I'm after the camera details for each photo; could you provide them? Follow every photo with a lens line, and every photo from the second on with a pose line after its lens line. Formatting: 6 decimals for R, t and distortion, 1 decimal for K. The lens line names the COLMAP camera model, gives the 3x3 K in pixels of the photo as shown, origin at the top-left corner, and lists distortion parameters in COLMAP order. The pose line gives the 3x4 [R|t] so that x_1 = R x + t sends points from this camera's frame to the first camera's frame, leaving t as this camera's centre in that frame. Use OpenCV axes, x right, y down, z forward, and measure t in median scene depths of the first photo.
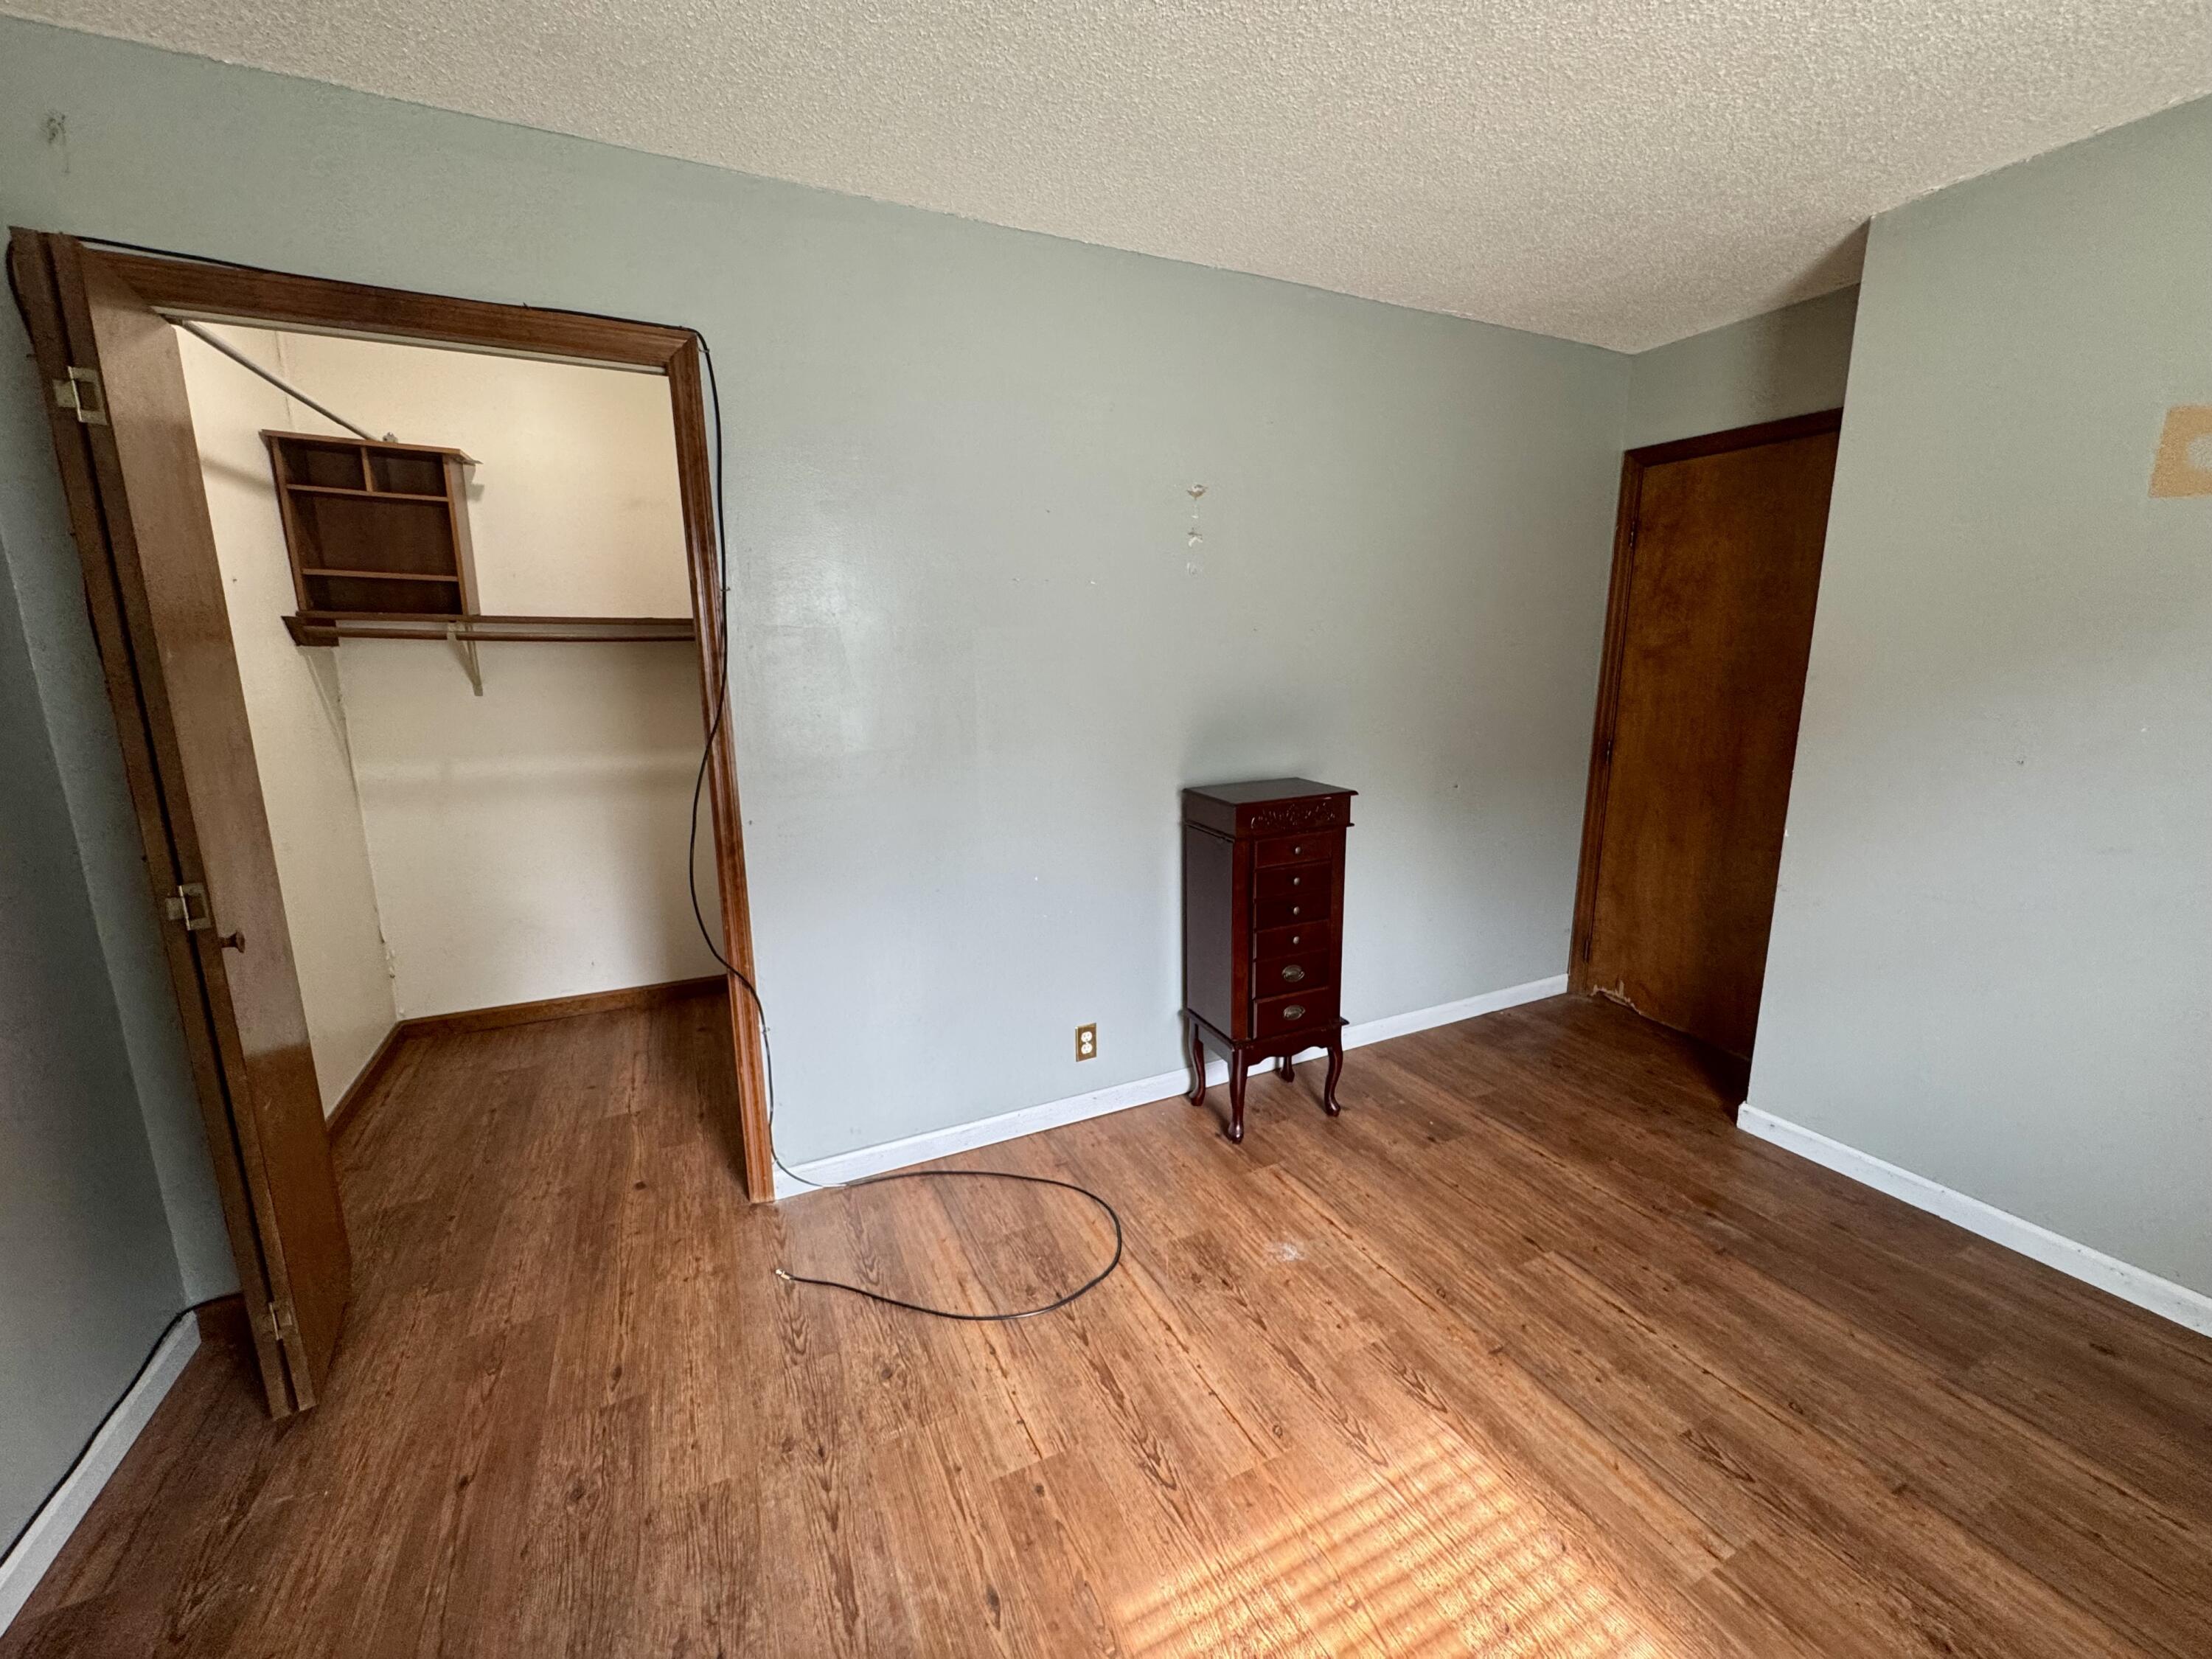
lens RADIAL K [[880.6, 0, 1105.8], [0, 880.6, 826.3], [0, 0, 1]] dist [-0.006353, 0.002159]
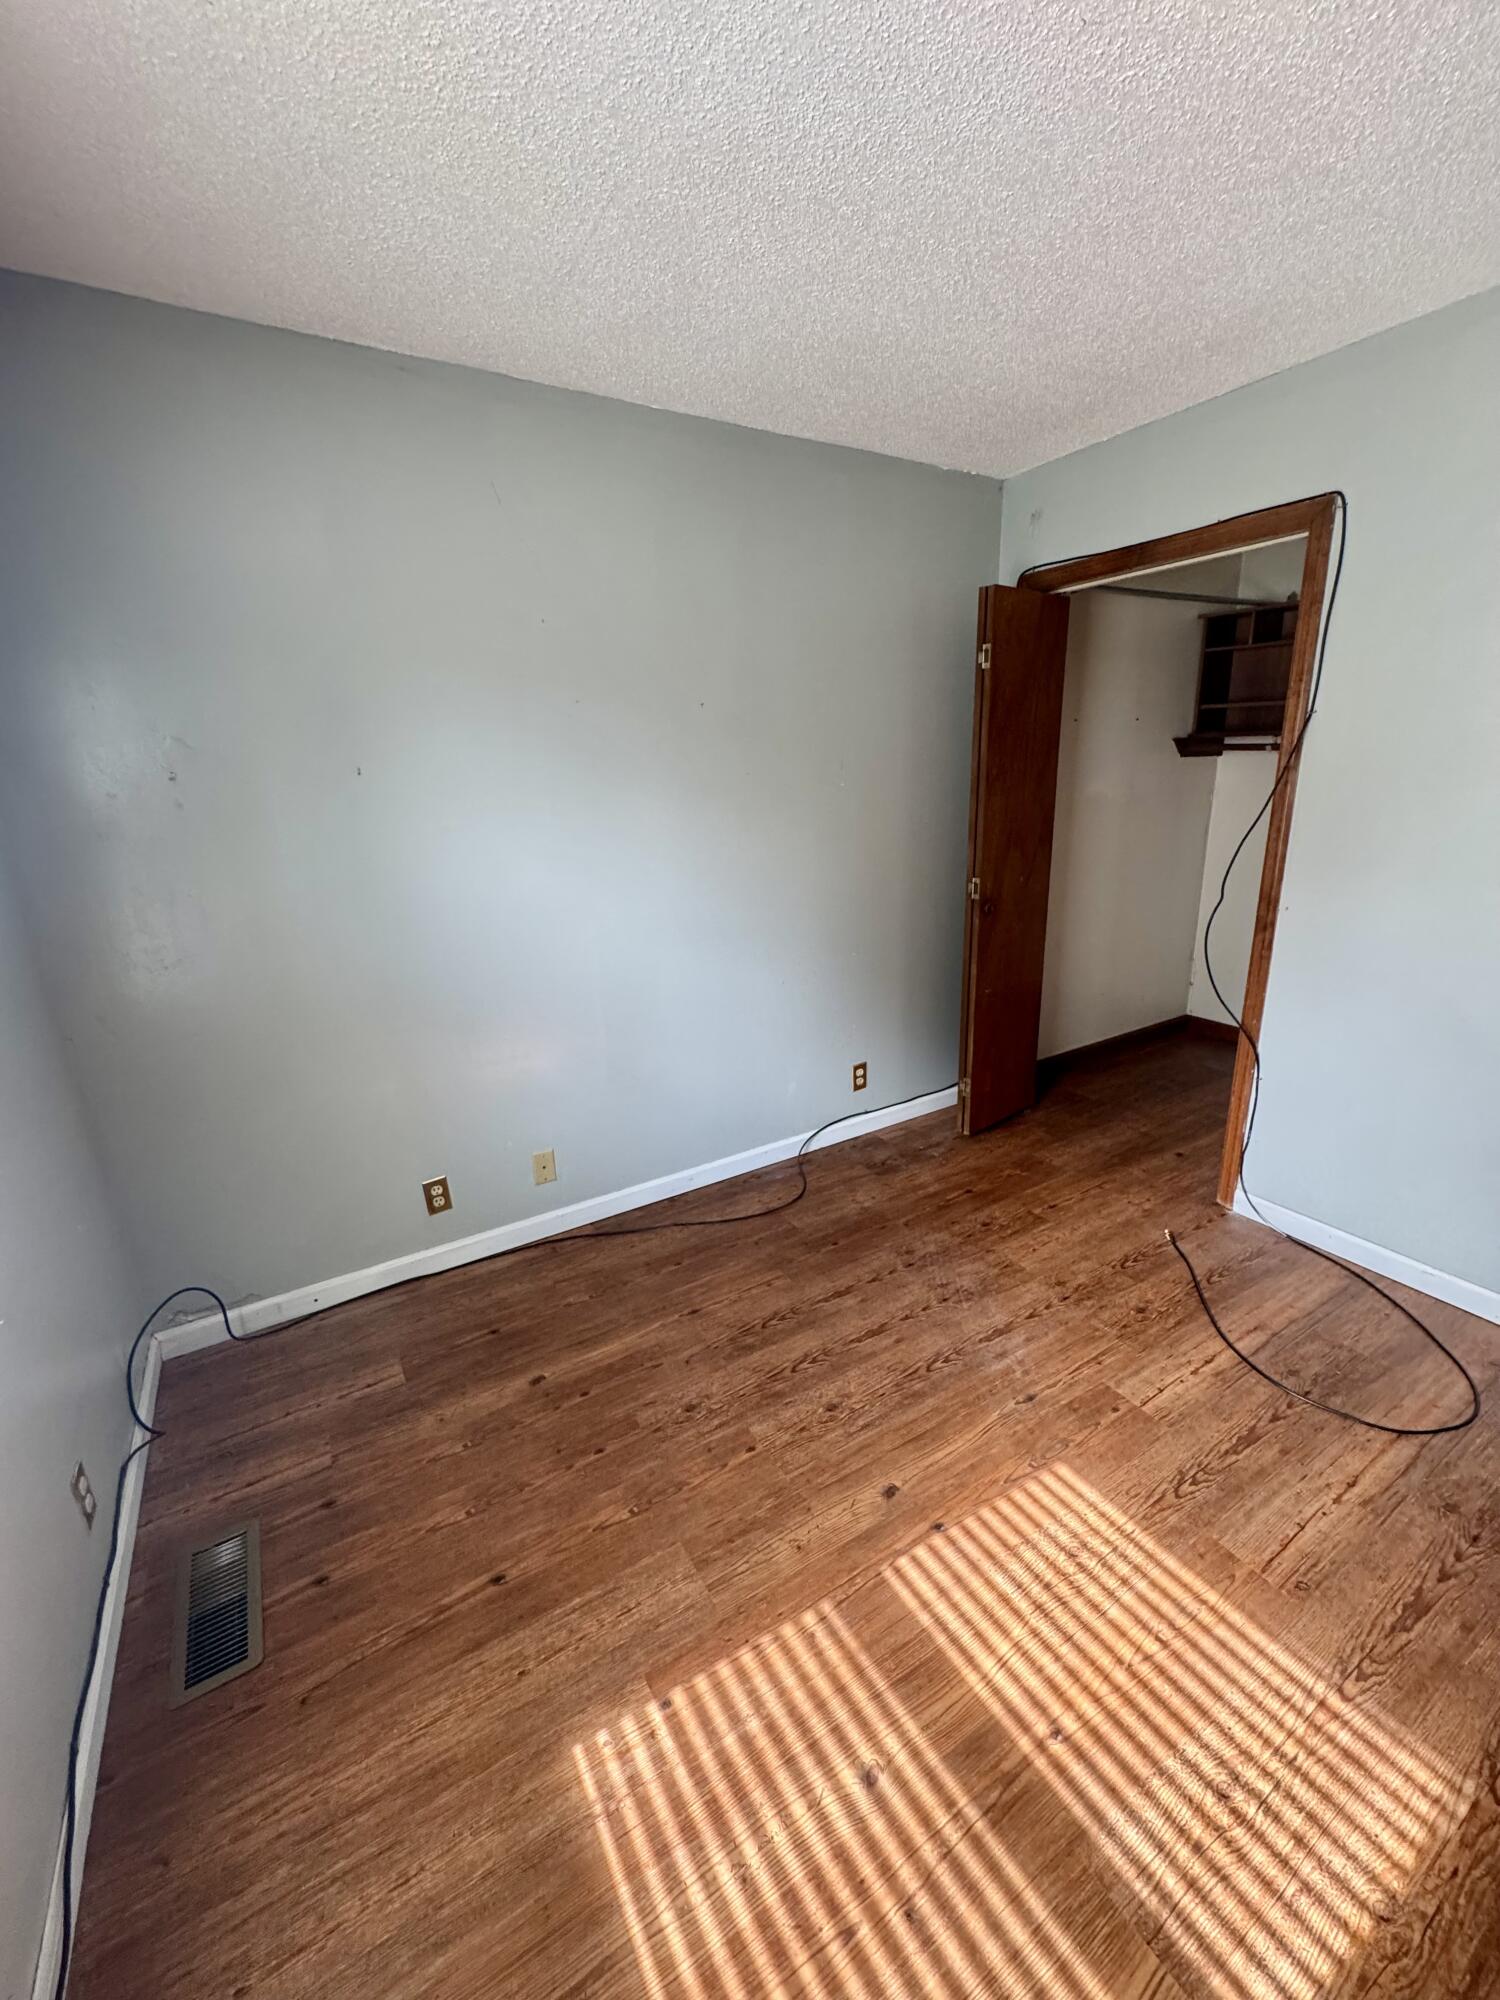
lens RADIAL K [[796.2, 0, 753.5], [0, 796.2, 1000.5], [0, 0, 1]] dist [-0.006353, 0.002159]
pose [[0.095740, 0.280505, -0.955066, 0.773662], [-0.163643, 0.950854, 0.262864, -0.064708], [0.981863, 0.131123, 0.136937, 0.183620]]
